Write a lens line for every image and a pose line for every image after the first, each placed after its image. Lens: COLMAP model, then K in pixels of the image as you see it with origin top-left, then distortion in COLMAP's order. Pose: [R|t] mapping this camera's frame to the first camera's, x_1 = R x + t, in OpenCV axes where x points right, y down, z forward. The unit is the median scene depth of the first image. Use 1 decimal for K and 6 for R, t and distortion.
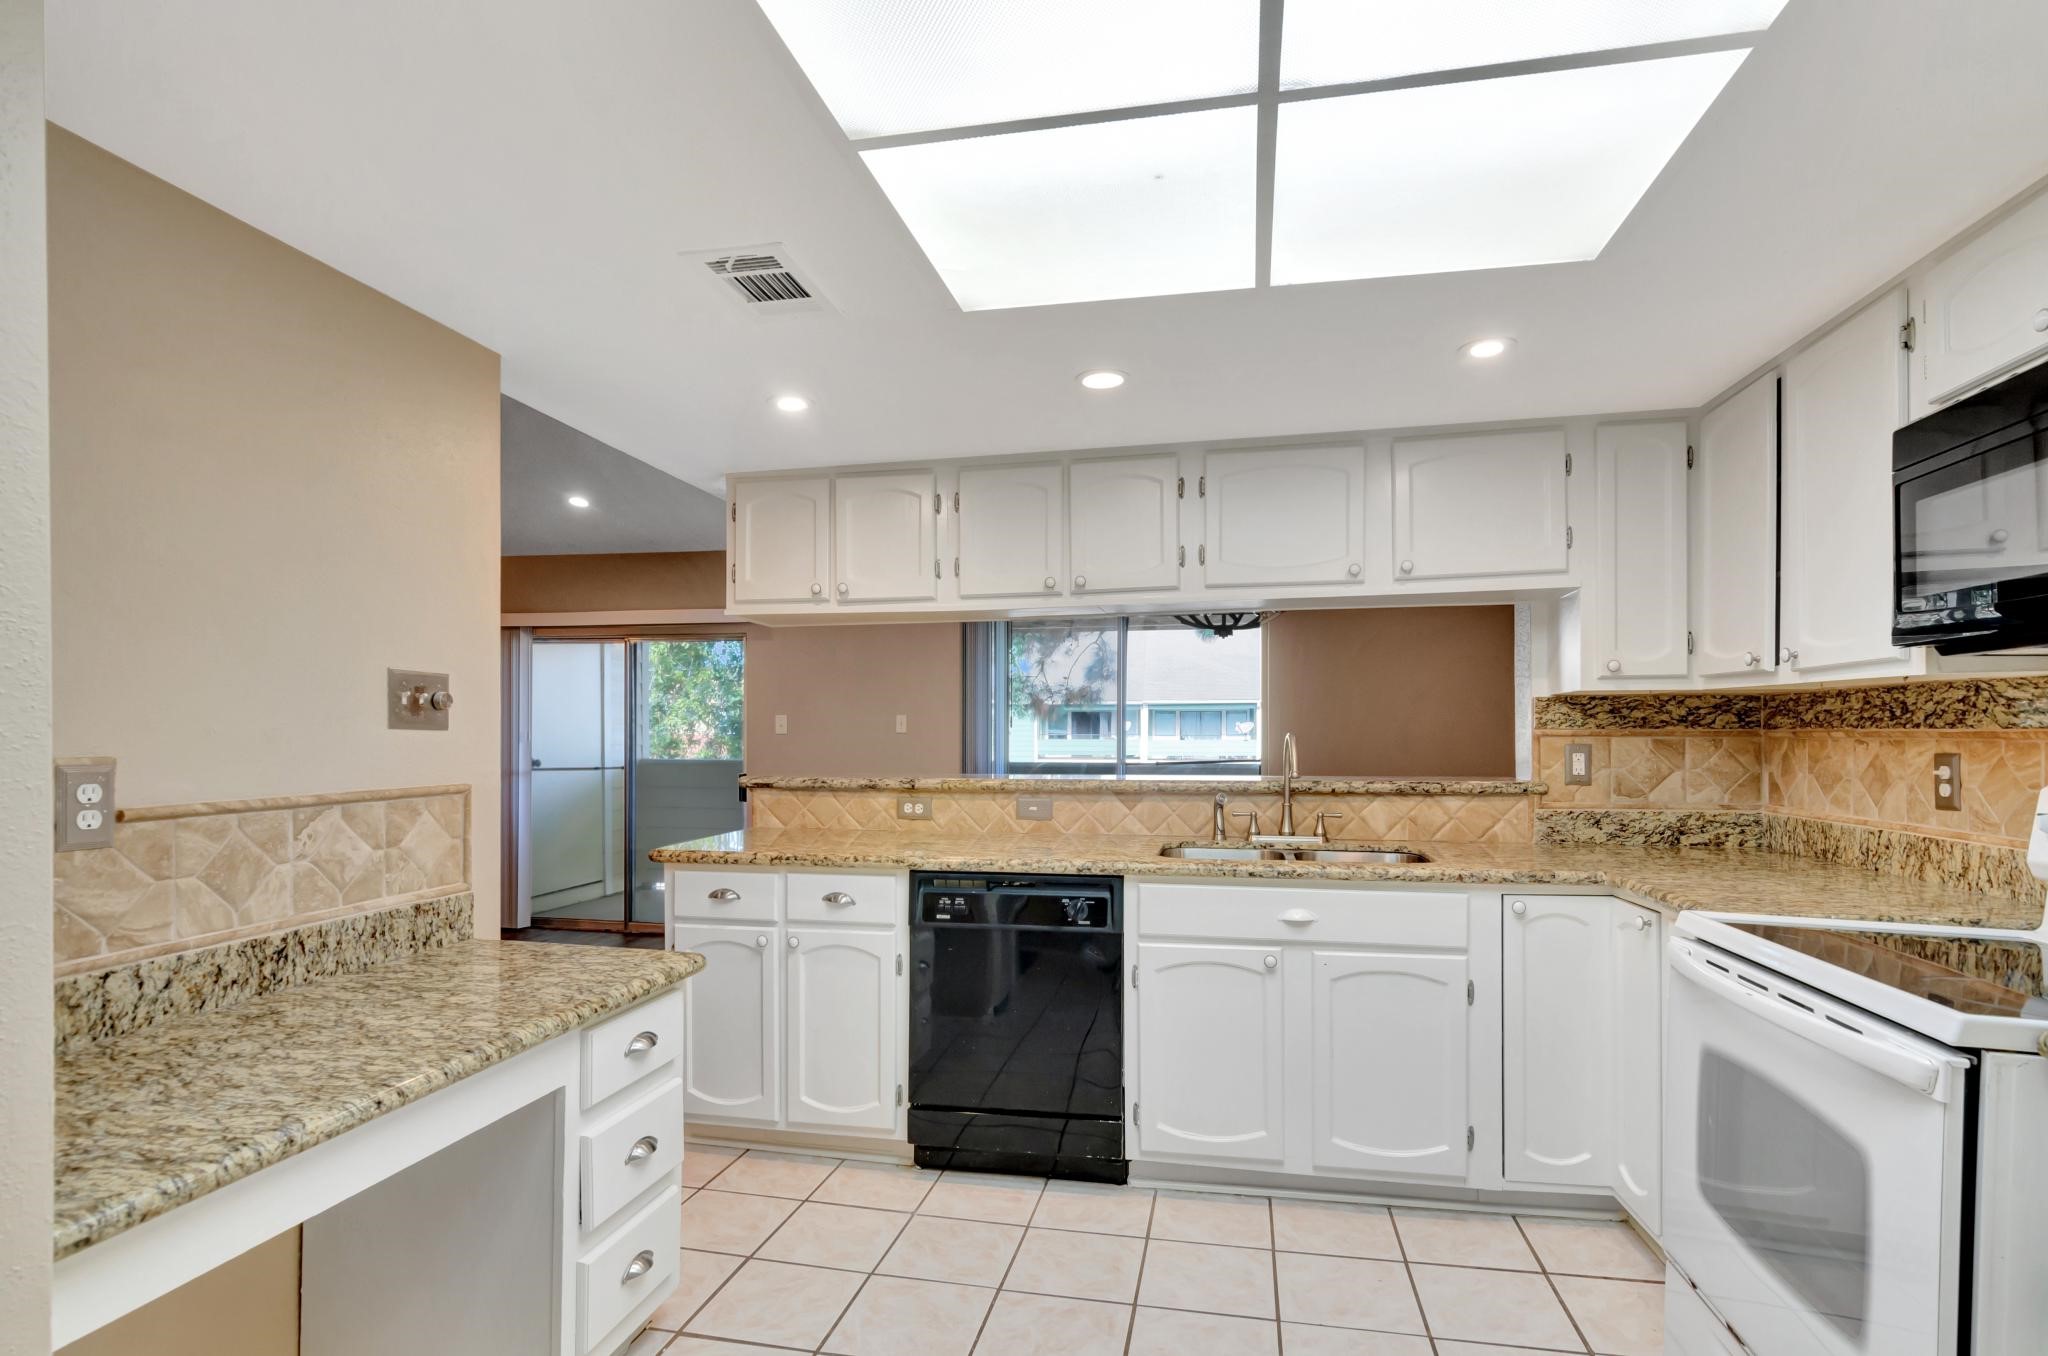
lens RADIAL K [[1003.4, 0, 1033.2], [0, 1003.4, 735.8], [0, 0, 1]] dist [-0.002028, 0.001298]
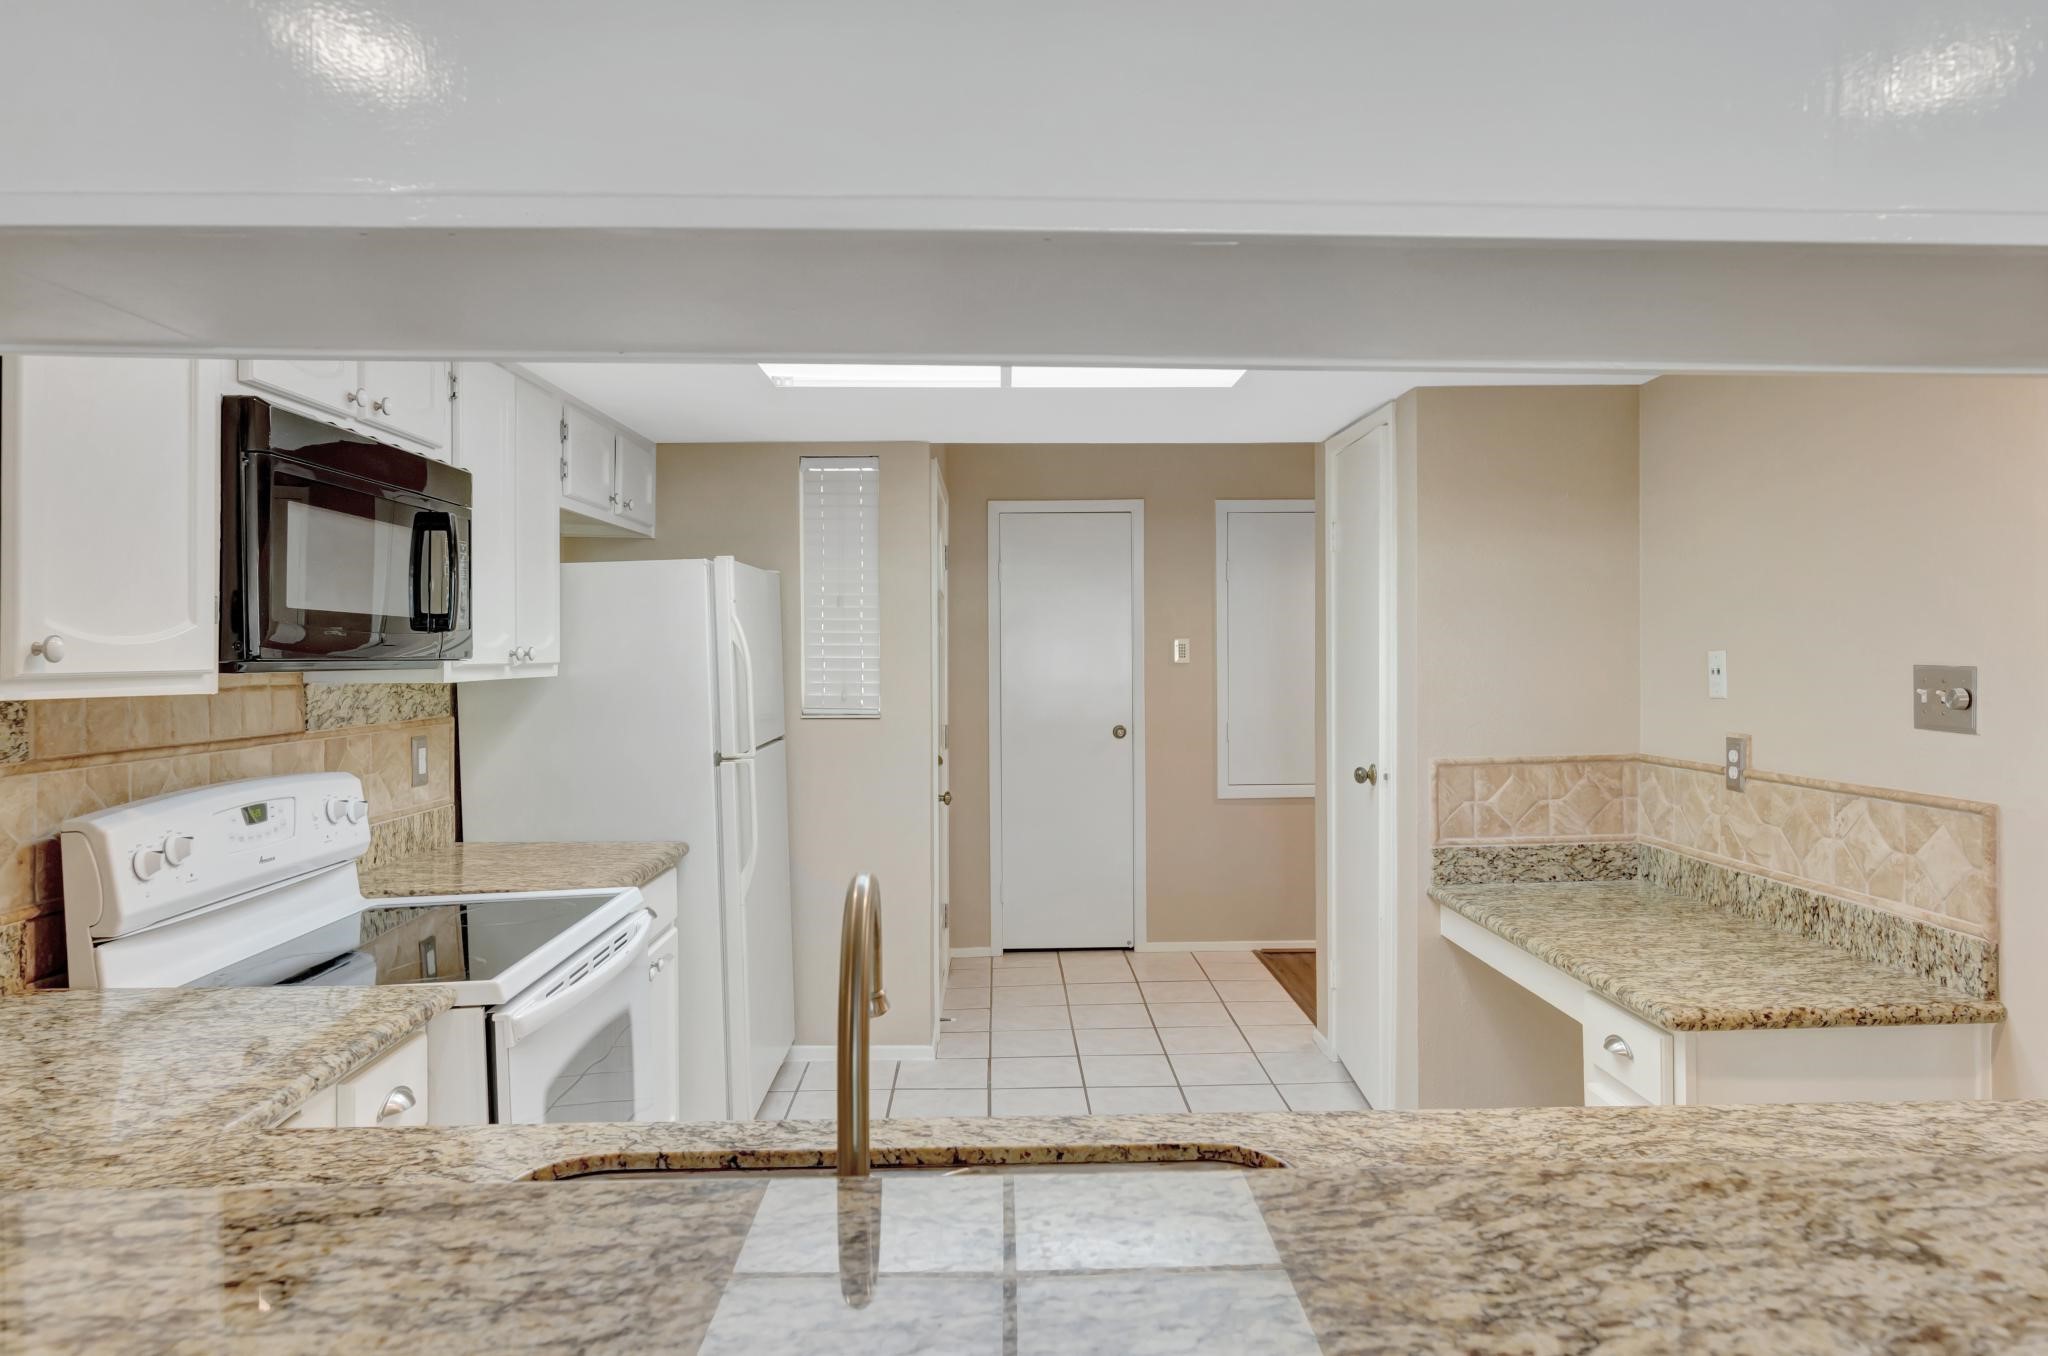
lens RADIAL K [[1252.2, 0, 1059.1], [0, 1252.2, 649.9], [0, 0, 1]] dist [-0.000640, 0.000463]
pose [[-0.970203, 0.004571, -0.242250, 0.343456], [0.004888, 0.999988, -0.000705, -0.068394], [0.242244, -0.001868, -0.970214, 1.587938]]
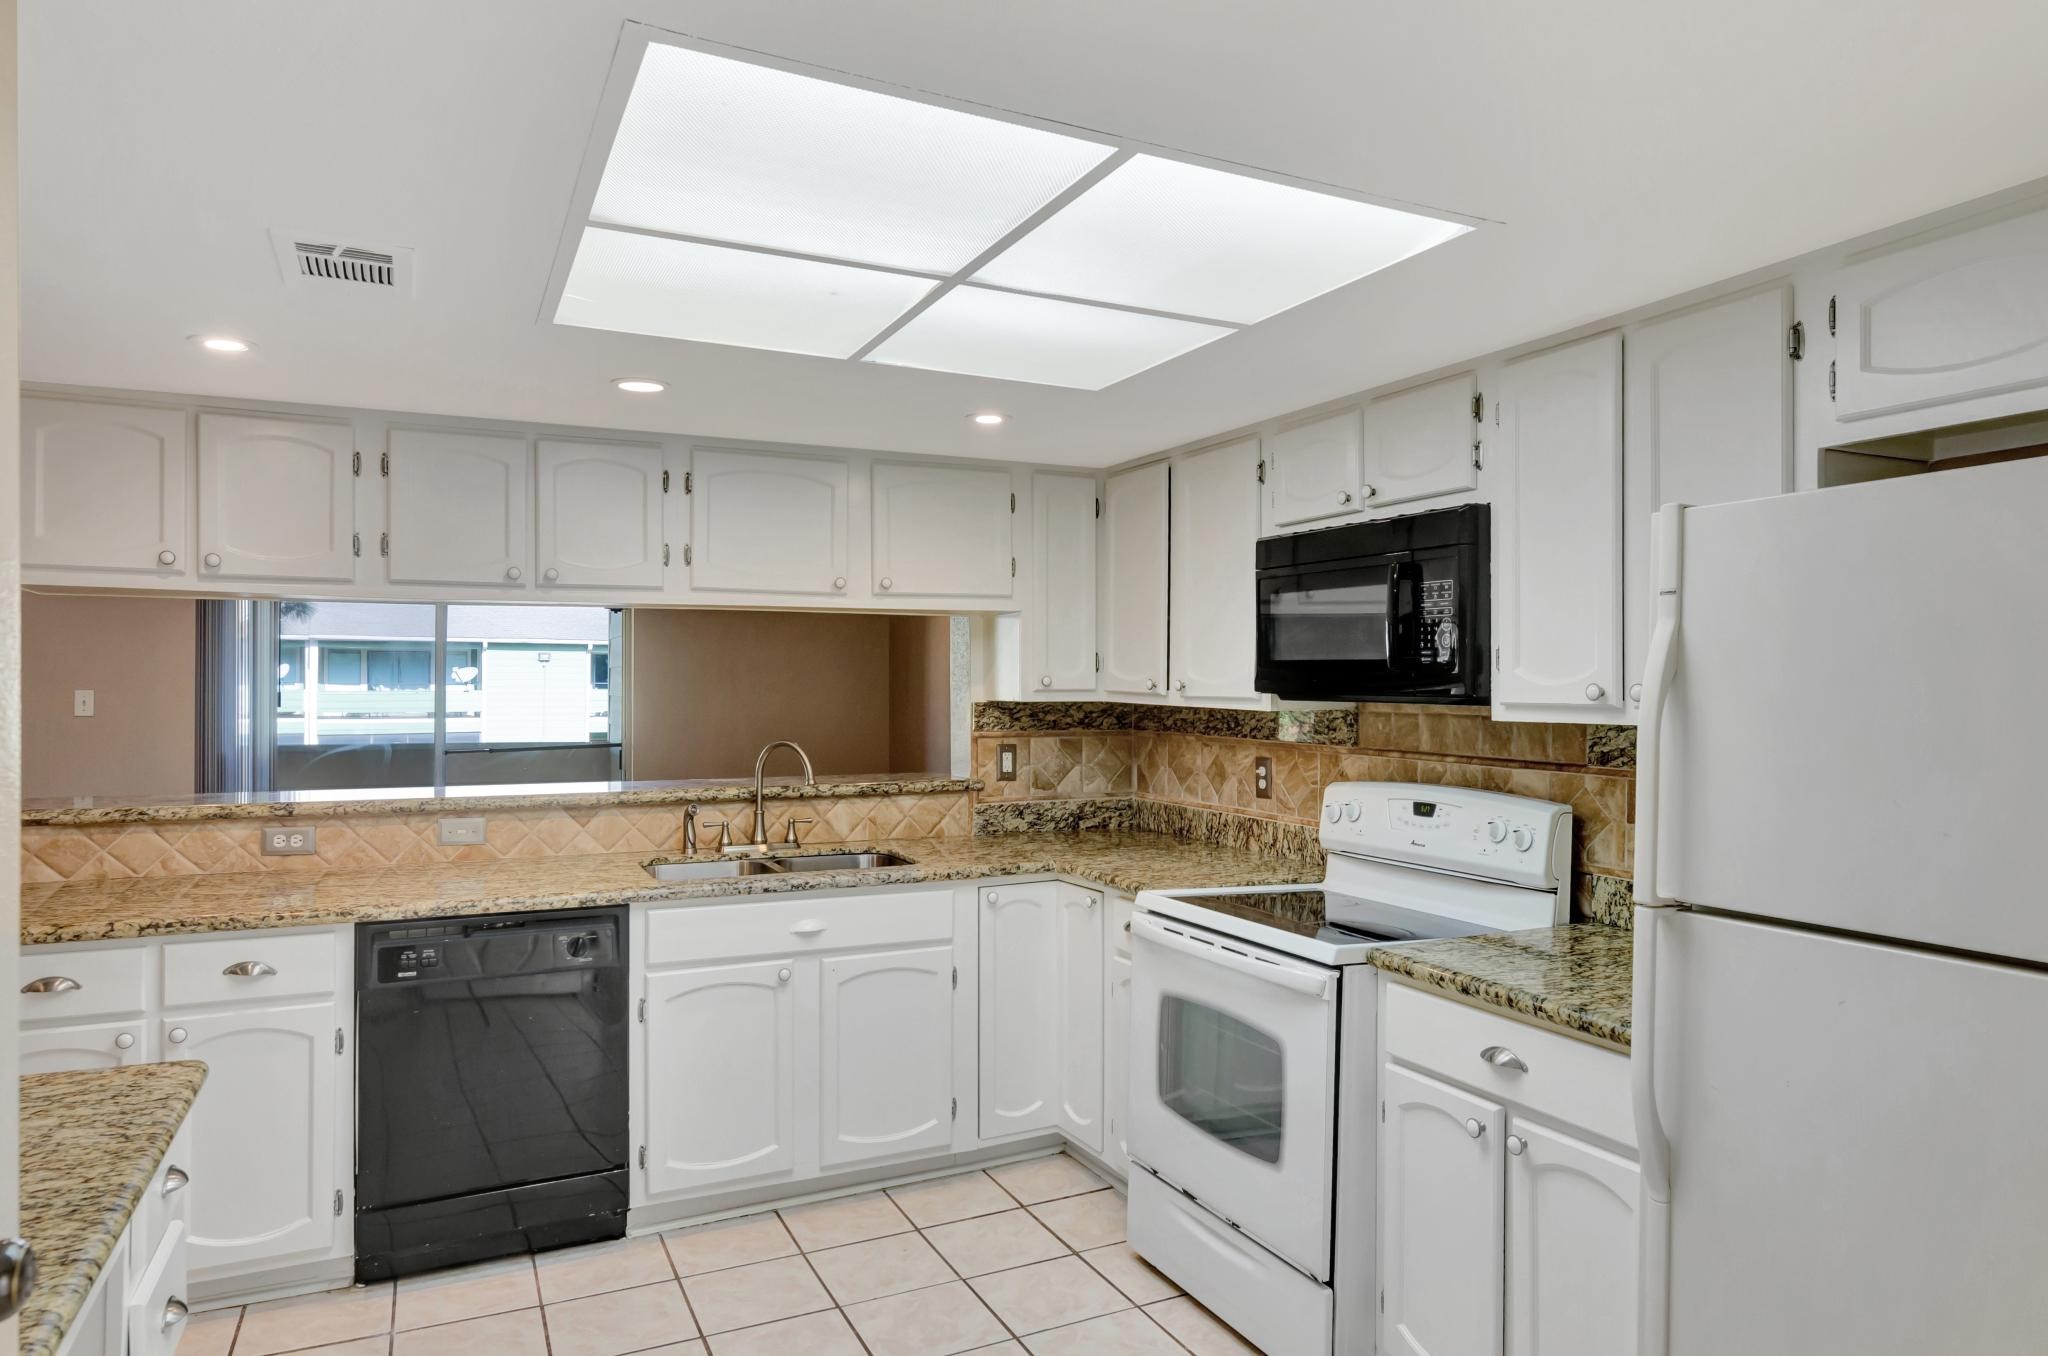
lens RADIAL K [[1252.2, 0, 1031.3], [0, 1252.2, 675.4], [0, 0, 1]] dist [-0.000640, 0.000463]
pose [[0.797371, 0.008584, 0.603429, -0.343490], [-0.005129, 0.999959, -0.007448, -0.071589], [-0.603468, 0.002844, 0.797382, -0.165125]]
